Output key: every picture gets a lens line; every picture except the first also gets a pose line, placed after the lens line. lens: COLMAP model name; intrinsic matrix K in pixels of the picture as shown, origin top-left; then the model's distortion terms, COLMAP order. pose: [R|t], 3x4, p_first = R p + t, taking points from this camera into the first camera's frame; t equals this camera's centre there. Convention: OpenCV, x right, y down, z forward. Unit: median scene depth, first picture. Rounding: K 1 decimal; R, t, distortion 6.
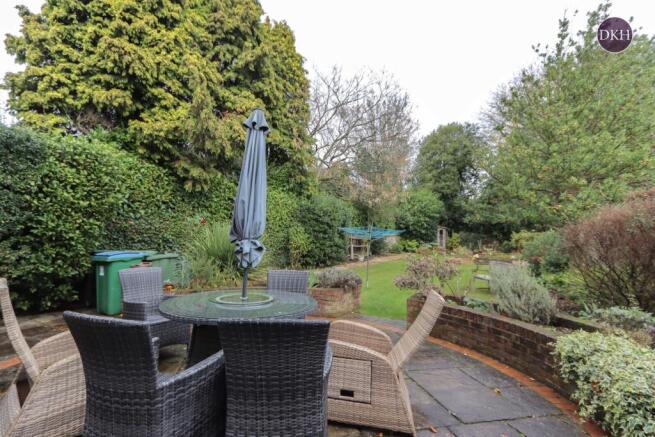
lens RADIAL K [[299.8, 0, 327.5], [0, 299.8, 218.5], [0, 0, 1]] dist [0.001256, 0.000089]
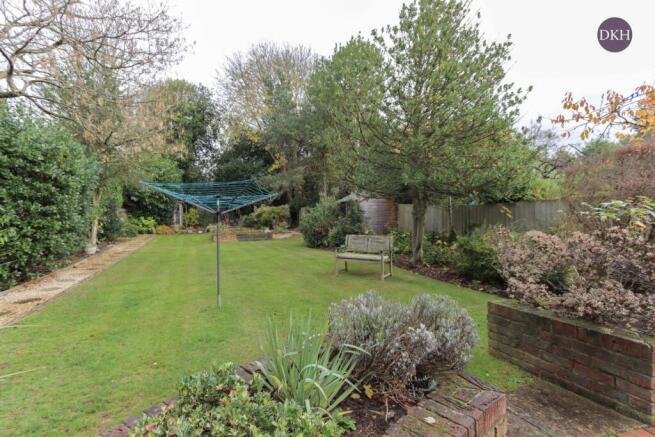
lens RADIAL K [[299.8, 0, 327.5], [0, 299.8, 218.5], [0, 0, 1]] dist [0.001256, 0.000089]
pose [[0.581542, -0.030507, 0.812944, -0.124106], [-0.029883, 0.997821, 0.058822, 0.032955], [-0.812968, -0.058501, 0.579363, 0.395295]]
